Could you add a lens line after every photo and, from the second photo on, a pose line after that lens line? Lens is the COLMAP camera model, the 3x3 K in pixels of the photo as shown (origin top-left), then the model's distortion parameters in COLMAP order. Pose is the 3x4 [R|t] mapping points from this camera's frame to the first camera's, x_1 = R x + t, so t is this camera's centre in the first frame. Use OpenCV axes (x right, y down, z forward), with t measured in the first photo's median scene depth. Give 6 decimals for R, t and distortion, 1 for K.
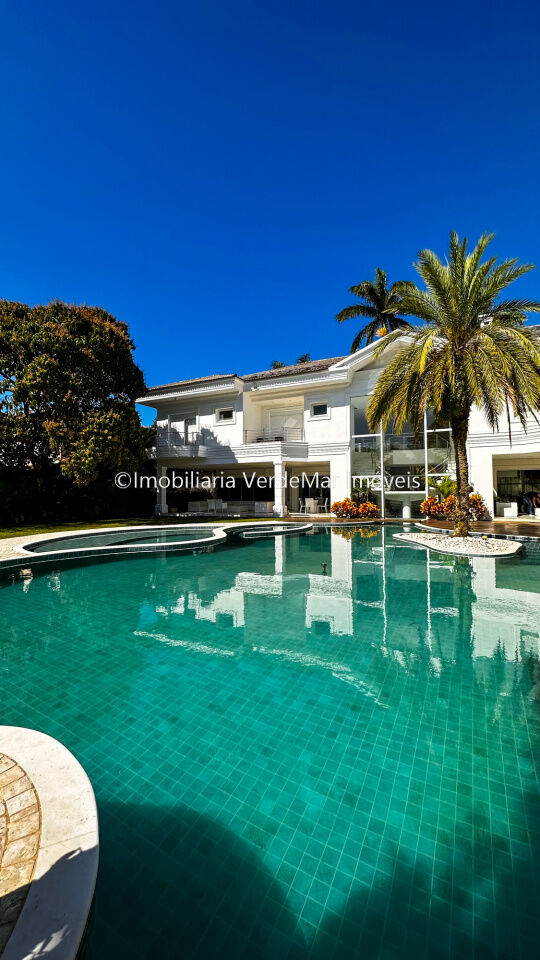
lens RADIAL K [[386.0, 0, 276.8], [0, 386.0, 478.3], [0, 0, 1]] dist [-0.002414, 0.000241]
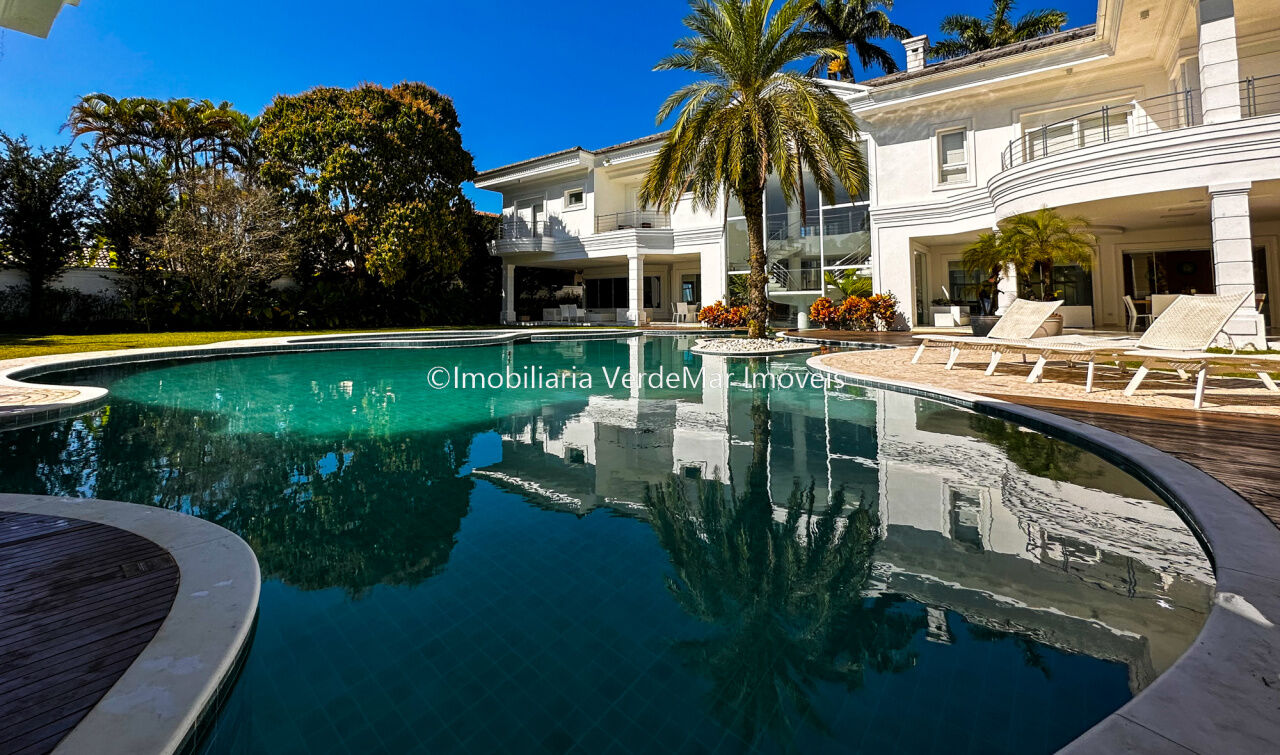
lens RADIAL K [[541.5, 0, 613.0], [0, 541.5, 273.2], [0, 0, 1]] dist [-0.007911, -0.000013]
pose [[0.969694, -0.013245, -0.243965, 0.226859], [0.008511, 0.999755, -0.020449, 0.015900], [0.244176, 0.017753, 0.969568, -0.067902]]
